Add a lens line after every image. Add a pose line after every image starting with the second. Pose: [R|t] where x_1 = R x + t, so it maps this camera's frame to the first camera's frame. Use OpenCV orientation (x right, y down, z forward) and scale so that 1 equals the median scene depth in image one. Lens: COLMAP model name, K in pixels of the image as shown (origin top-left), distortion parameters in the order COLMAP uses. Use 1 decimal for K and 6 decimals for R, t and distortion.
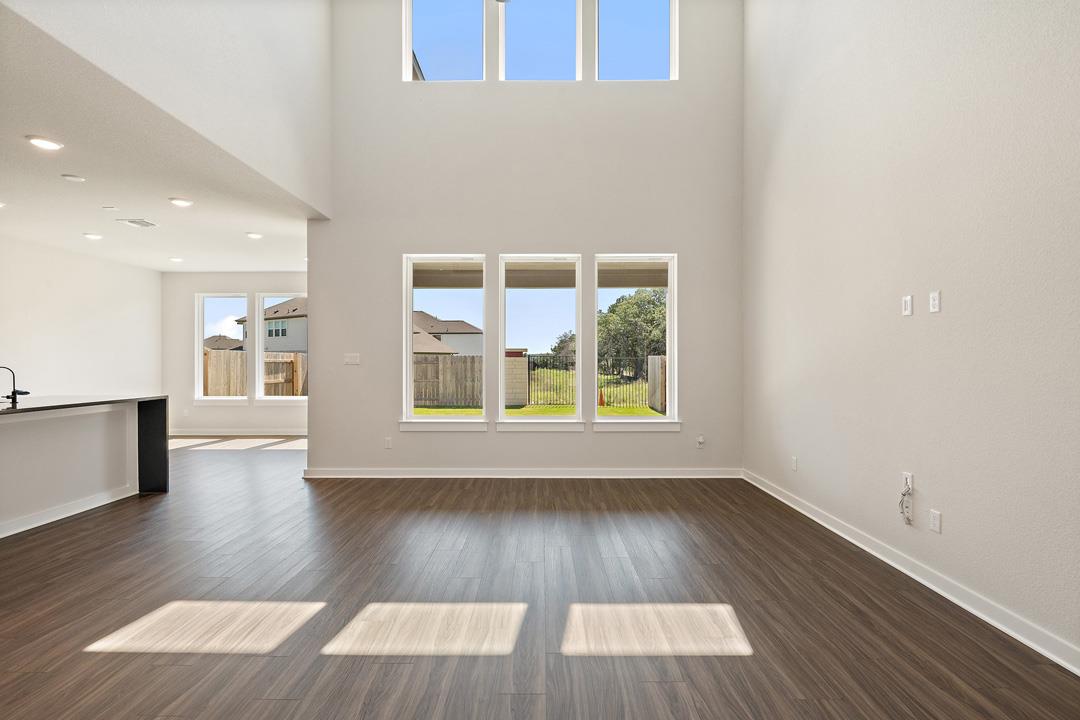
lens RADIAL K [[497.0, 0, 540.1], [0, 497.0, 360.7], [0, 0, 1]] dist [0.002238, -0.006010]
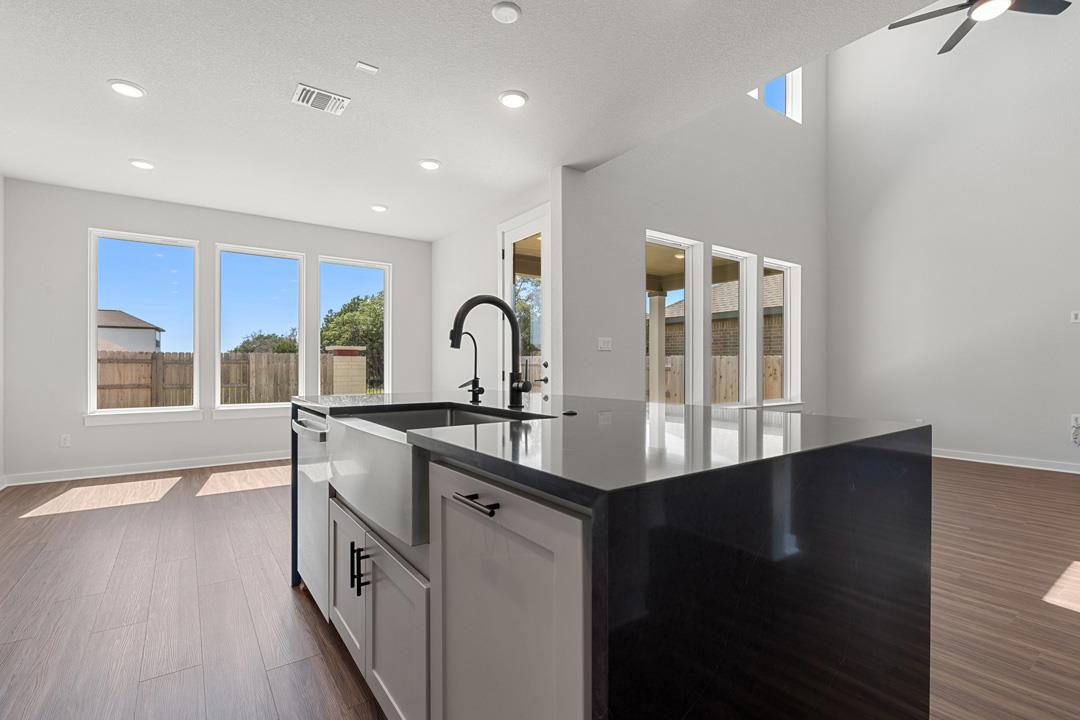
lens RADIAL K [[493.9, 0, 535.2], [0, 493.9, 361.1], [0, 0, 1]] dist [0.001492, -0.006419]
pose [[0.815034, 0.006816, 0.579373, -0.952102], [-0.000798, 0.999943, -0.010641, 0.033957], [-0.579412, 0.008210, 0.814993, 0.390117]]
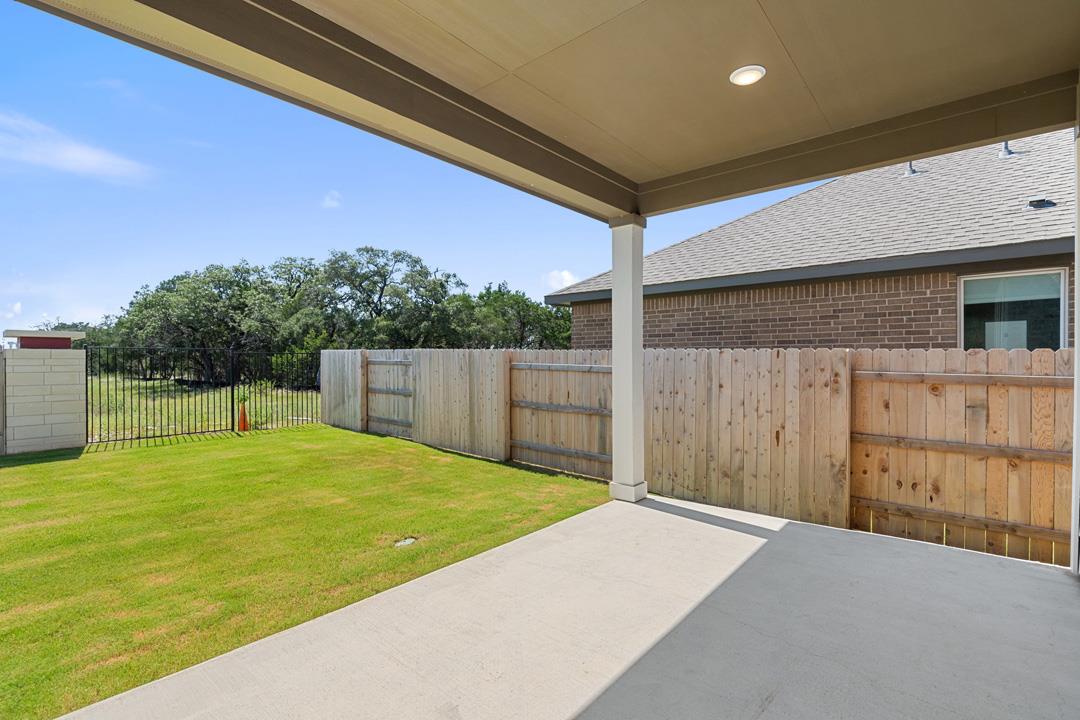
lens RADIAL K [[491.2, 0, 540.0], [0, 491.2, 360.0], [0, 0, 1]] dist [0.001671, -0.007308]
pose [[0.651977, -0.002149, 0.758236, -0.336079], [0.003533, 0.999994, -0.000204, 0.016553], [-0.758231, 0.002812, 0.651980, 1.120493]]
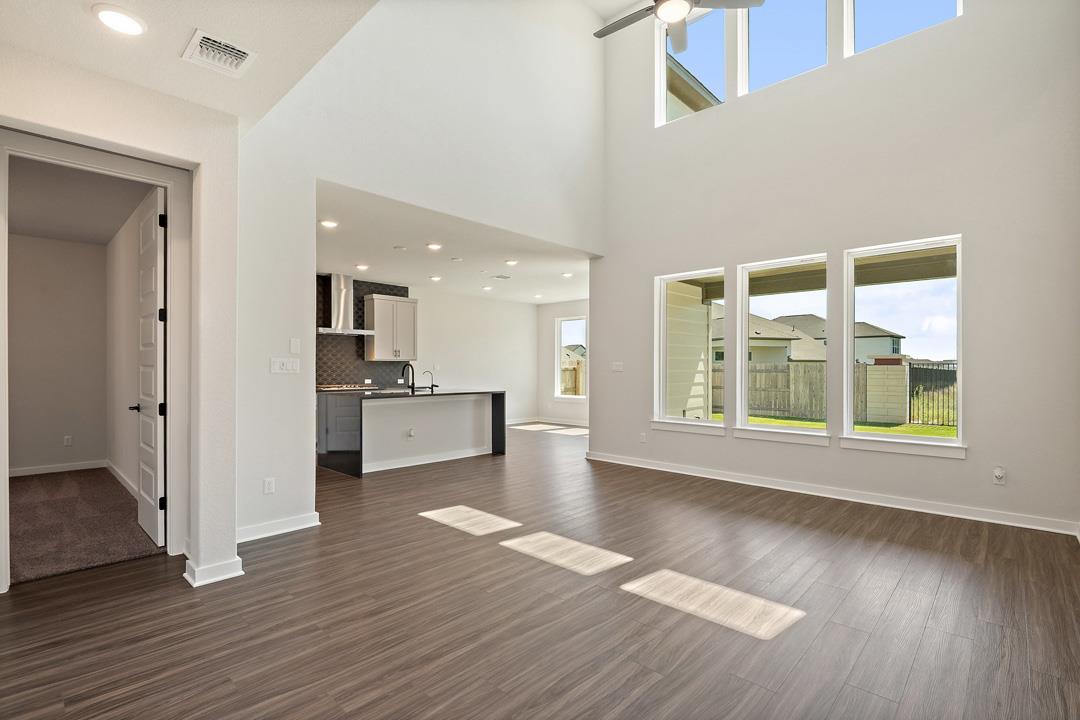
lens RADIAL K [[501.1, 0, 540.7], [0, 501.1, 368.4], [0, 0, 1]] dist [0.000552, -0.000450]
pose [[0.730216, 0.002580, -0.683212, 0.328800], [-0.003659, 0.999993, -0.000135, 0.000739], [0.683207, 0.002598, 0.730220, -0.037431]]
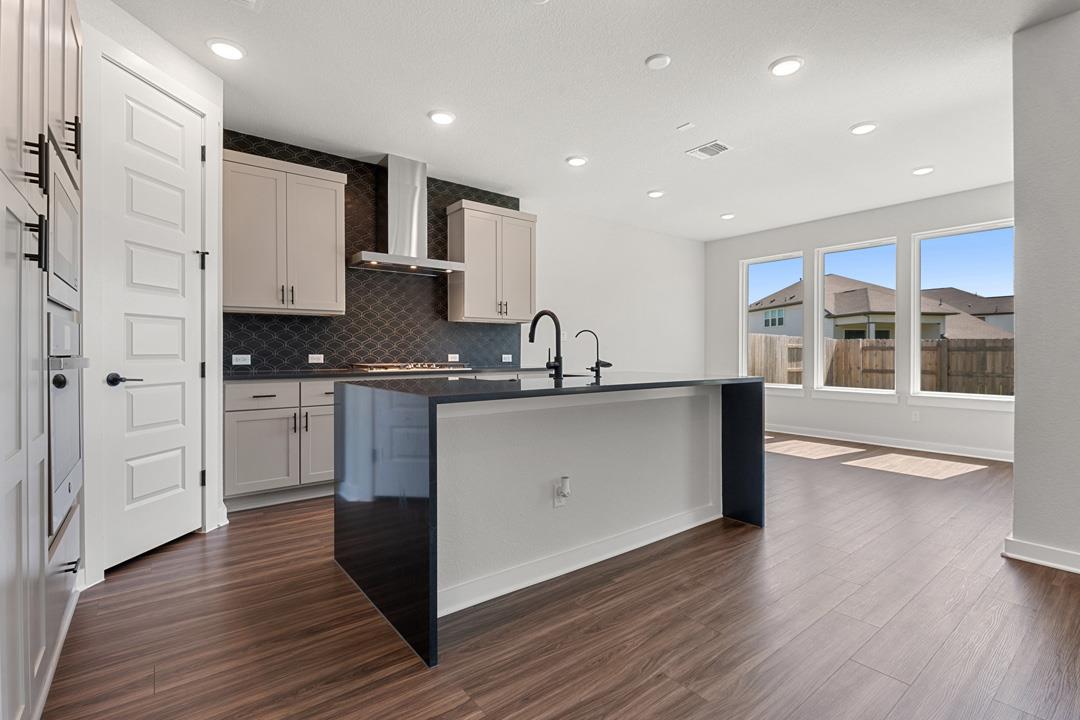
lens RADIAL K [[495.1, 0, 544.6], [0, 495.1, 352.2], [0, 0, 1]] dist [-0.002920, -0.000565]
pose [[0.620561, 0.002980, -0.784153, -0.372177], [-0.003474, 0.999993, 0.001051, 0.033332], [0.784151, 0.002072, 0.620567, 0.333295]]
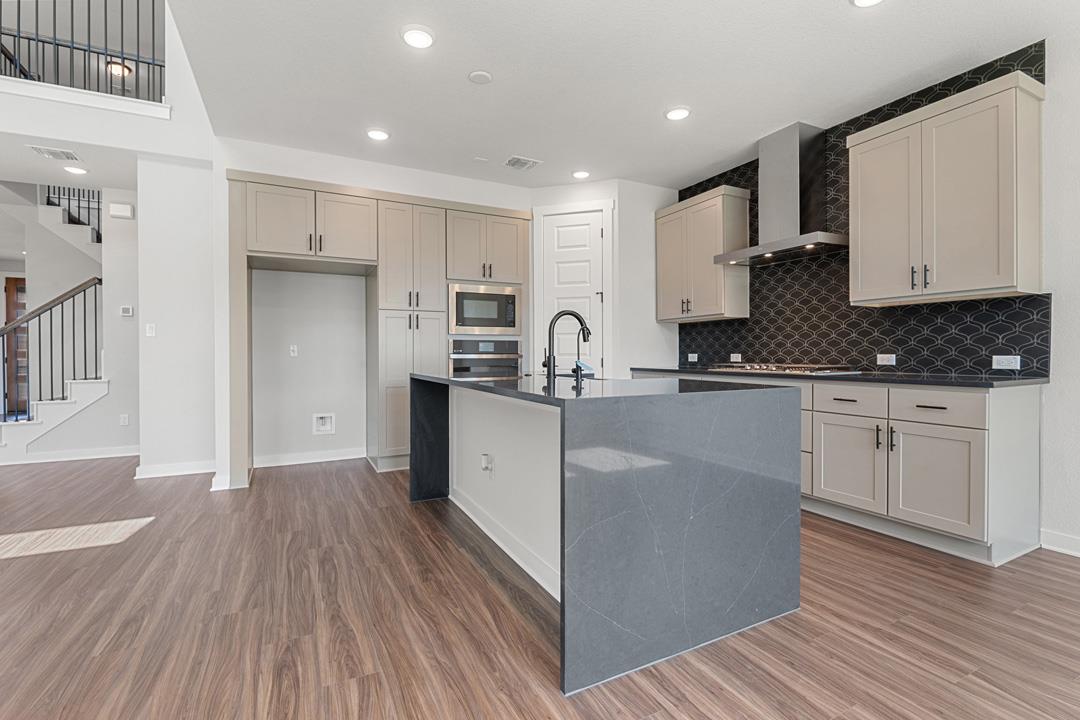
lens RADIAL K [[488.4, 0, 540.0], [0, 488.4, 358.8], [0, 0, 1]] dist [0.004227, -0.006035]
pose [[-0.889656, 0.009998, -0.456522, -0.519750], [0.003330, 0.999876, 0.015408, 0.033320], [0.456619, 0.012188, -0.889579, 1.127517]]
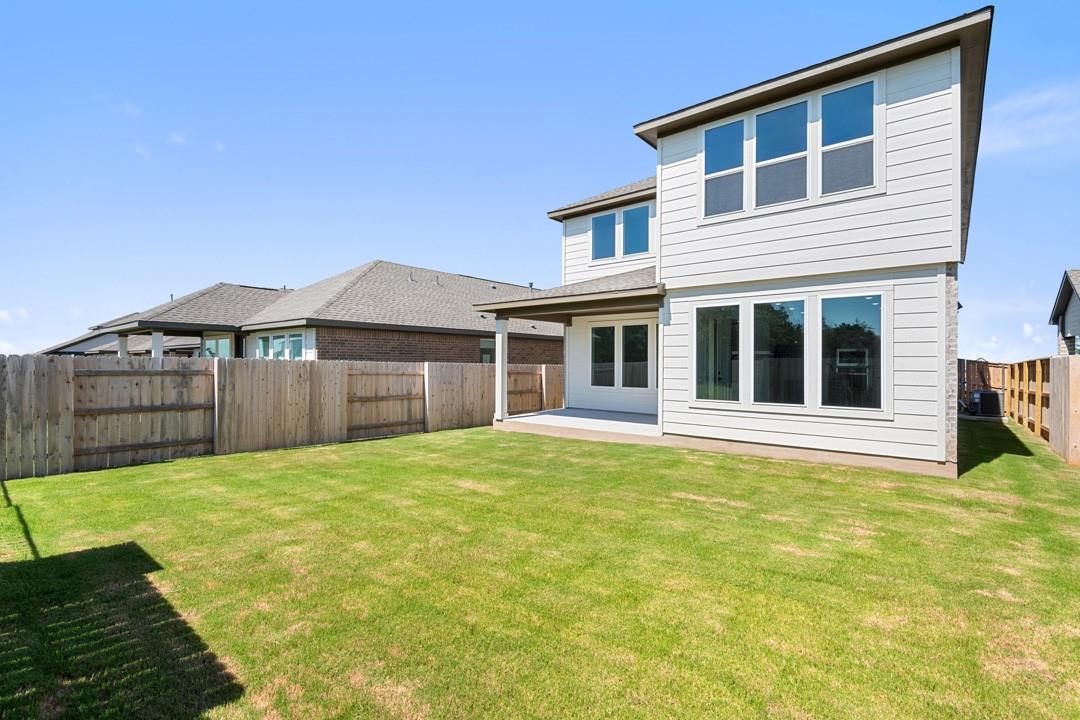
lens RADIAL K [[491.2, 0, 540.0], [0, 491.2, 360.0], [0, 0, 1]] dist [0.001671, -0.007308]
pose [[-0.769612, -0.000077, 0.638512, -1.229300], [-0.003022, 0.999989, -0.003522, -0.015075], [-0.638505, -0.004640, -0.769604, 3.272163]]
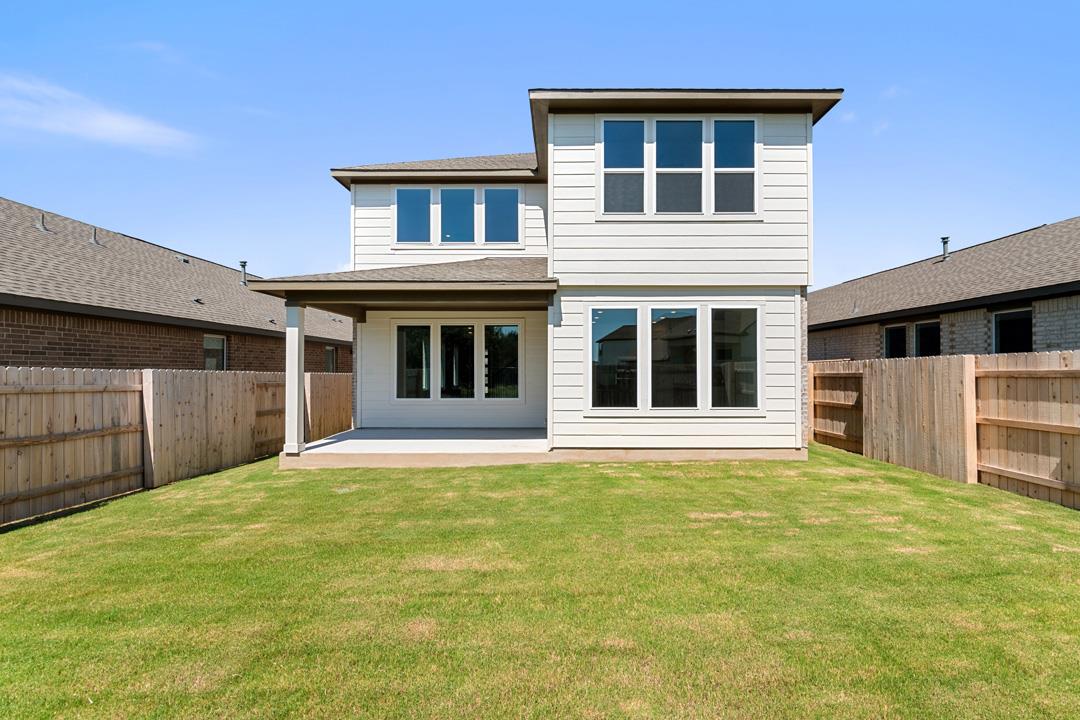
lens RADIAL K [[499.7, 0, 560.2], [0, 499.7, 365.3], [0, 0, 1]] dist [0.001884, -0.006872]
pose [[-0.999999, 0.001207, -0.000290, -0.448486], [0.001210, 0.999952, -0.009722, -0.006743], [0.000278, -0.009722, -0.999953, 3.216712]]
